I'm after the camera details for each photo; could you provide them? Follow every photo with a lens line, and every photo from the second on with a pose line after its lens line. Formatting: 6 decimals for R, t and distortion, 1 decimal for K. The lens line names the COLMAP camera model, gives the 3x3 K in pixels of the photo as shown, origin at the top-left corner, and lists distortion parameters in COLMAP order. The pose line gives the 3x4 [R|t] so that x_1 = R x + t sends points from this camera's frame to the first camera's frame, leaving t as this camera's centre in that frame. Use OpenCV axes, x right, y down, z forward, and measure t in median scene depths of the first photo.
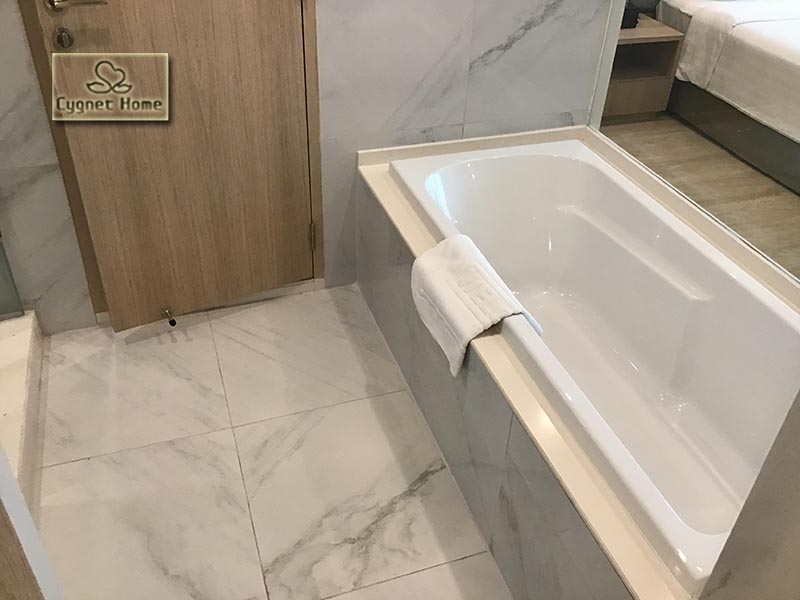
lens RADIAL K [[726.6, 0, 400.0], [0, 726.6, 300.0], [0, 0, 1]] dist [0.100328, -0.171314]
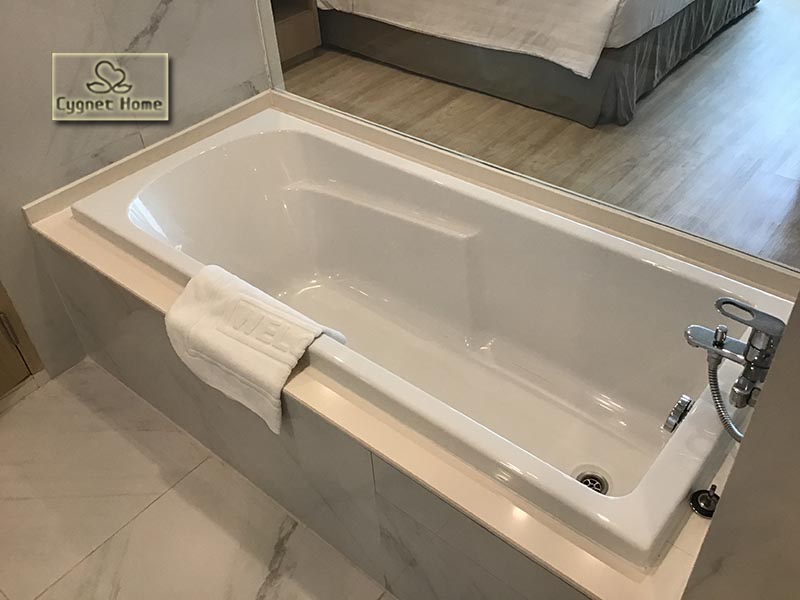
lens RADIAL K [[737.7, 0, 400.0], [0, 737.7, 300.0], [0, 0, 1]] dist [0.107666, -0.182051]
pose [[0.854348, -0.391612, 0.341657, -0.025361], [0.370497, 0.919970, 0.128015, -0.065429], [-0.364446, 0.017214, 0.931065, 0.110285]]
